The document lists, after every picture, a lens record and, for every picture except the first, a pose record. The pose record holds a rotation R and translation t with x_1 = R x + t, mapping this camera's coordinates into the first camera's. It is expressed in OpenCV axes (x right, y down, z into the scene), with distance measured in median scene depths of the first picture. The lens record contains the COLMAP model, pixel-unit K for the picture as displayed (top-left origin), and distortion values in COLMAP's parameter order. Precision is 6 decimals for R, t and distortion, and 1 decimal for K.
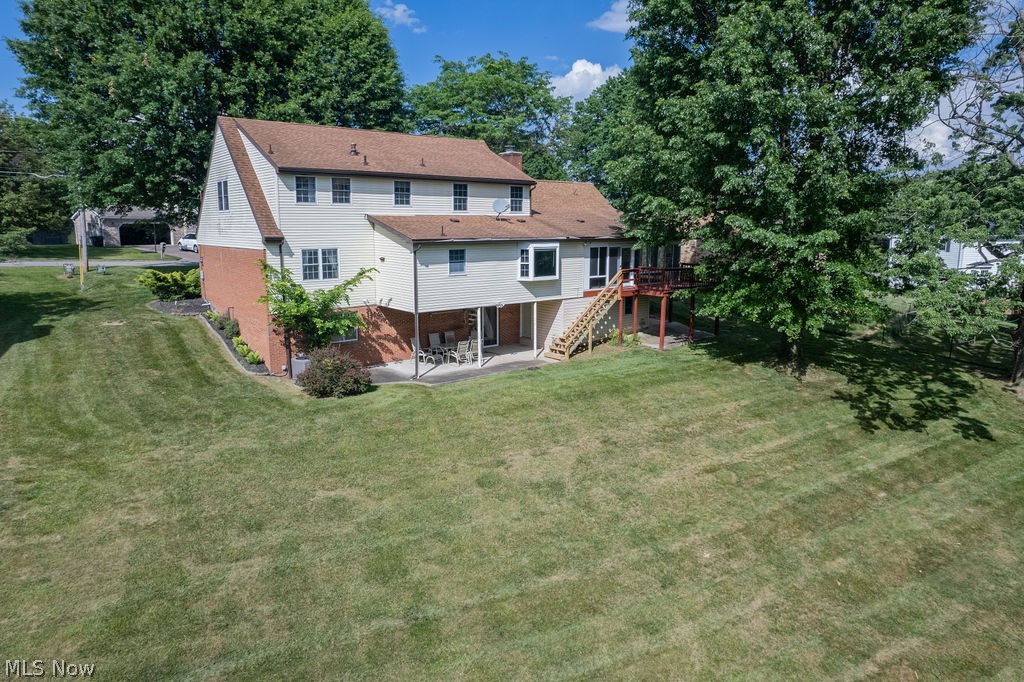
lens RADIAL K [[654.2, 0, 512.0], [0, 654.2, 341.0], [0, 0, 1]] dist [-0.077335, 0.069256]
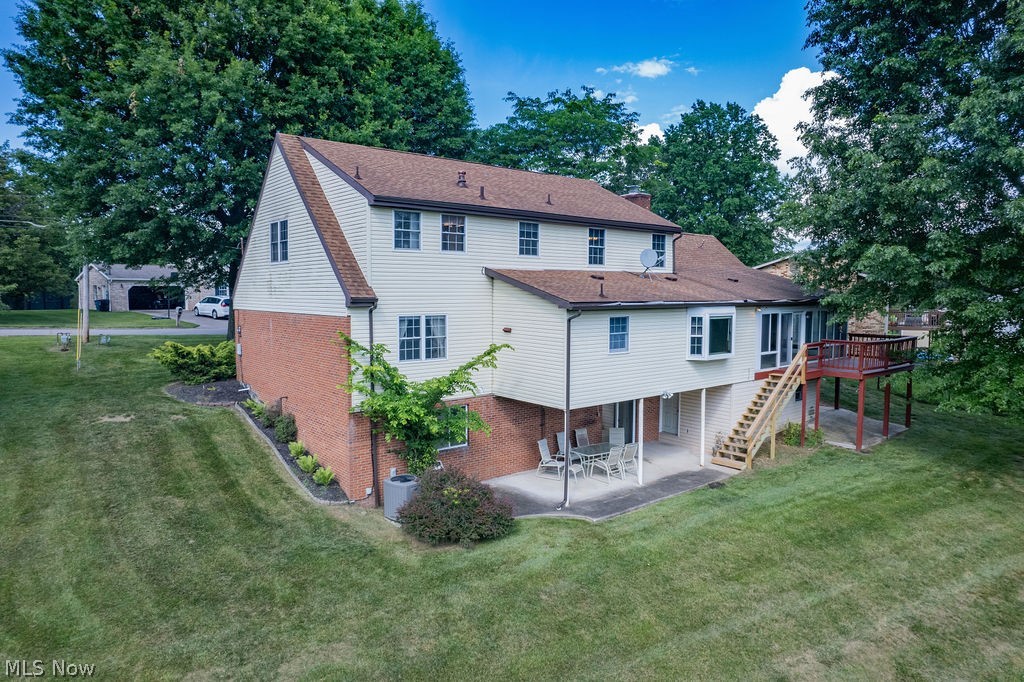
lens RADIAL K [[654.2, 0, 512.0], [0, 654.2, 341.0], [0, 0, 1]] dist [-0.077335, 0.069256]
pose [[0.999997, 0.000219, -0.002401, -0.199306], [-0.000458, 0.994959, -0.100278, -0.045479], [0.002366, 0.100279, 0.994957, 0.313035]]
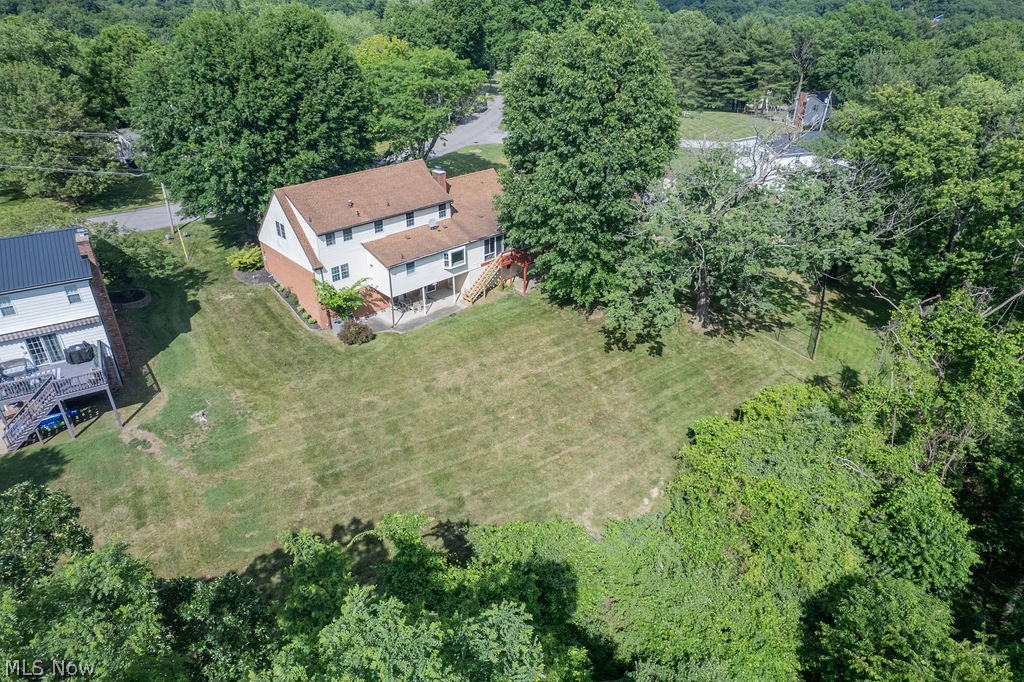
lens RADIAL K [[654.2, 0, 512.0], [0, 654.2, 341.0], [0, 0, 1]] dist [-0.077335, 0.069256]
pose [[0.998126, -0.027332, 0.054745, 0.107950], [0.007857, 0.944532, 0.328325, -0.563967], [-0.060682, -0.327280, 0.942977, -0.947993]]
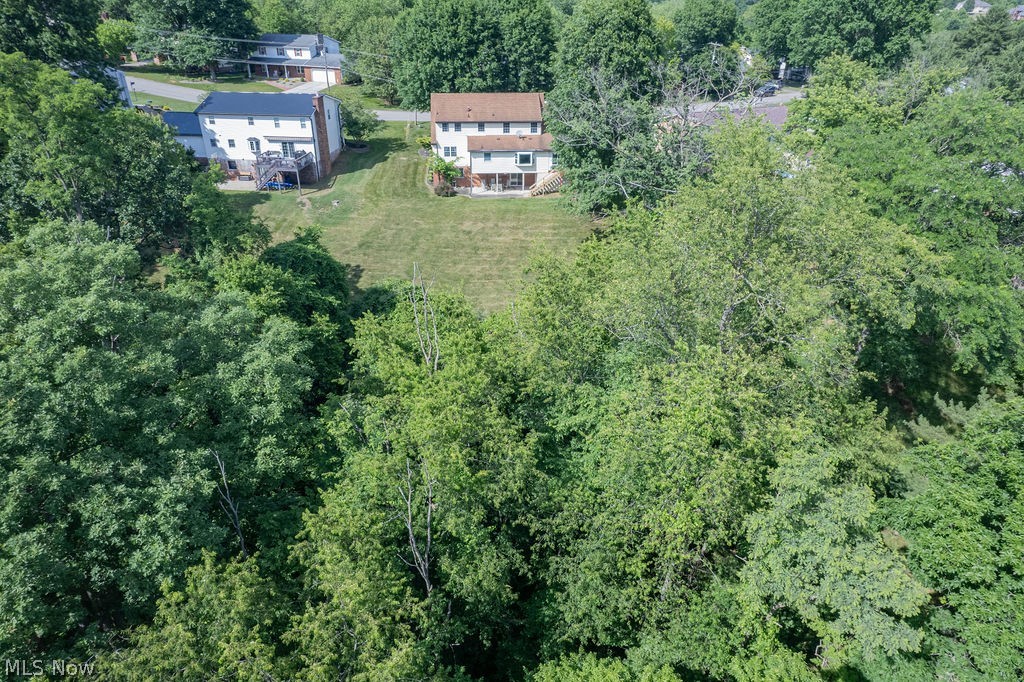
lens RADIAL K [[654.2, 0, 512.0], [0, 654.2, 341.0], [0, 0, 1]] dist [-0.077335, 0.069256]
pose [[0.809054, 0.294924, -0.508381, 1.752425], [-0.109137, 0.925328, 0.363120, -0.435263], [0.577512, -0.238300, 0.780828, -1.426690]]
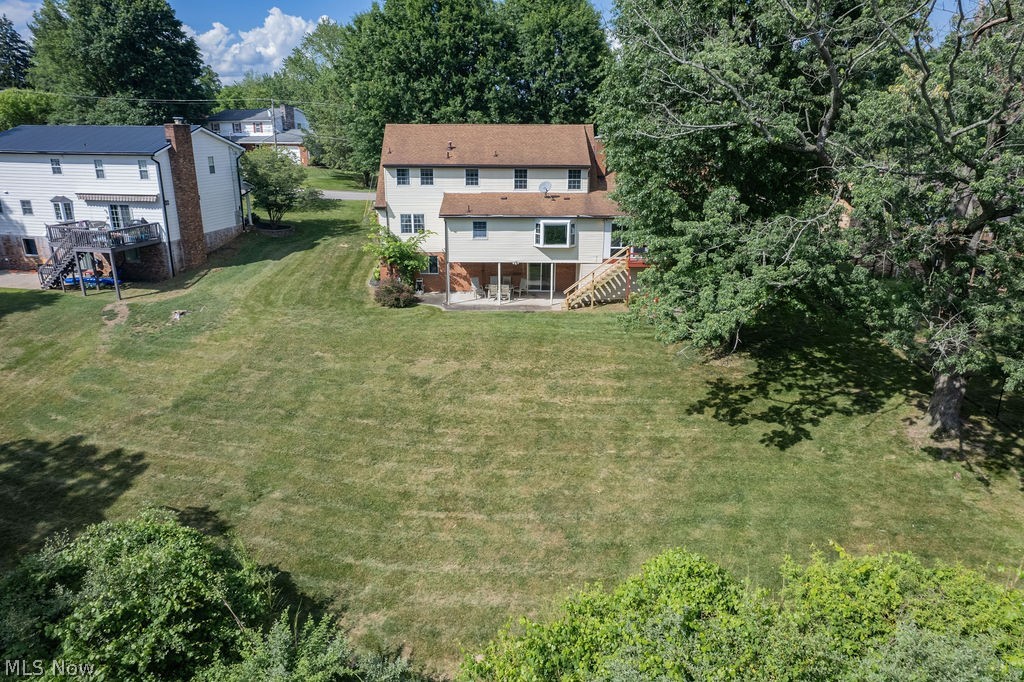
lens RADIAL K [[654.2, 0, 512.0], [0, 654.2, 341.0], [0, 0, 1]] dist [-0.077335, 0.069256]
pose [[0.768610, 0.197002, -0.608628, 0.915953], [-0.115954, 0.978546, 0.170303, -0.137221], [0.629121, -0.060324, 0.774963, -0.096129]]
